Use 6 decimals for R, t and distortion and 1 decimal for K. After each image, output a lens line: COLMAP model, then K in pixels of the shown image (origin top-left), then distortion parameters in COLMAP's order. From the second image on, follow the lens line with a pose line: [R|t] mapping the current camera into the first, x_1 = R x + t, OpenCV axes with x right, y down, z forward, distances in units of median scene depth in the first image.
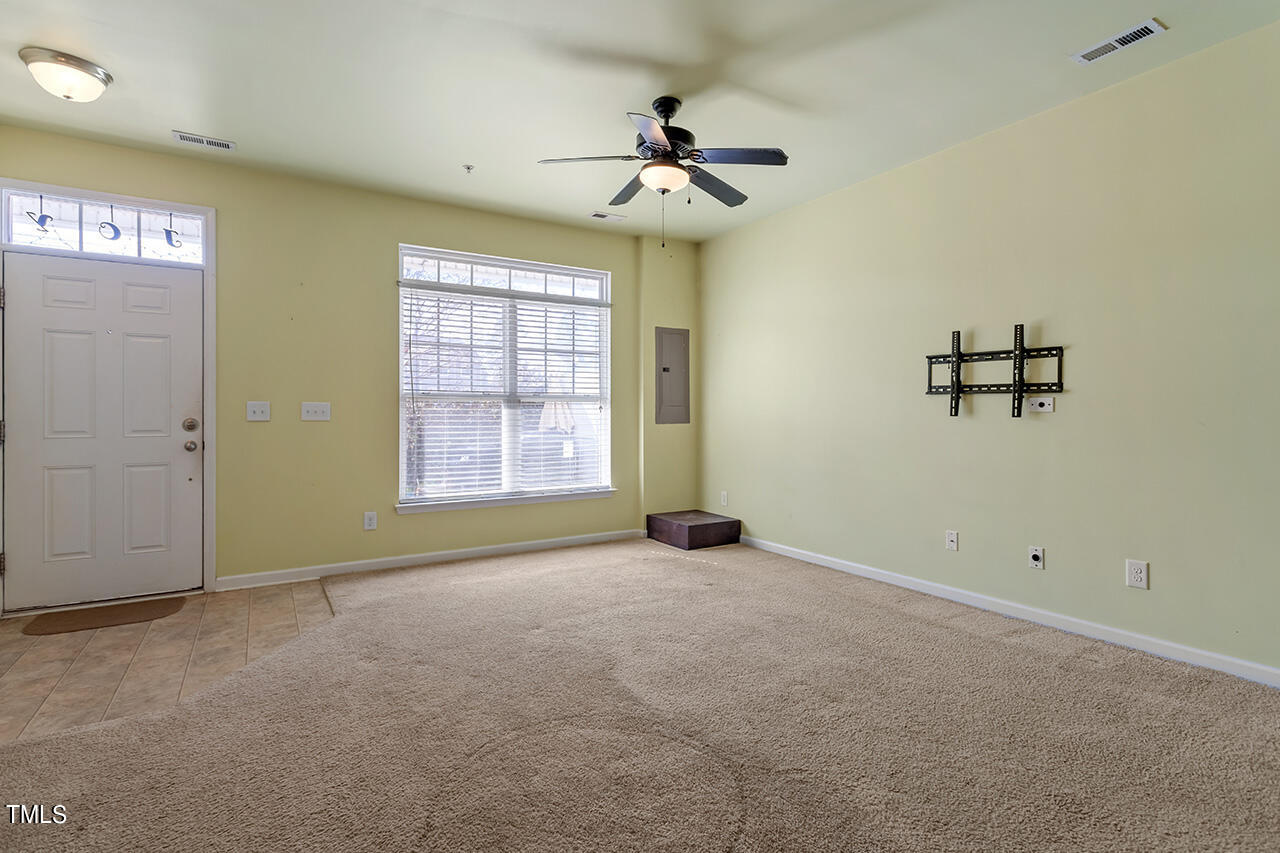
lens RADIAL K [[615.1, 0, 637.1], [0, 615.1, 419.8], [0, 0, 1]] dist [0.002693, 0.000526]
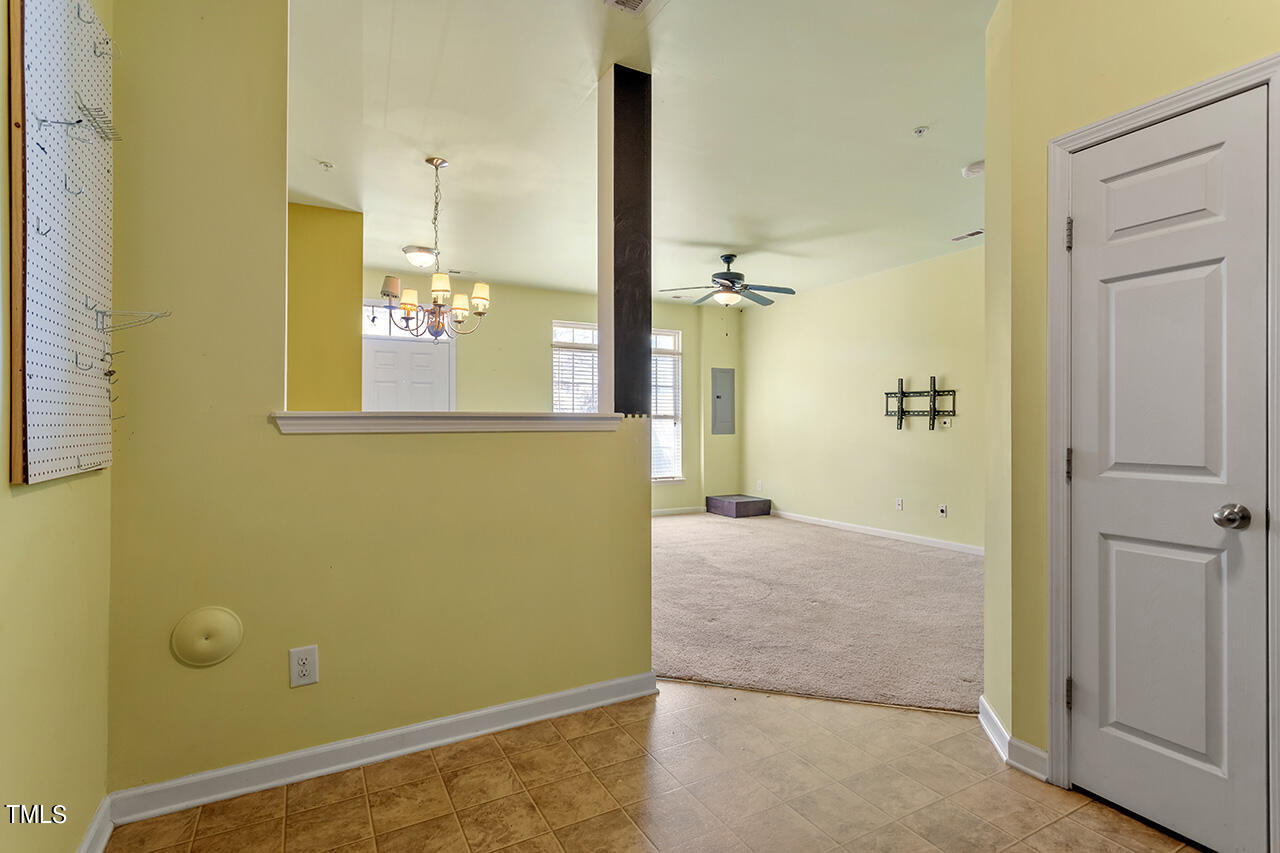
lens RADIAL K [[607.5, 0, 638.0], [0, 607.5, 424.8], [0, 0, 1]] dist [0.002068, 0.001305]
pose [[0.998767, -0.001701, -0.049606, -0.109601], [0.001221, 0.999952, -0.009704, -0.003181], [0.049620, 0.009632, 0.998722, -0.669502]]
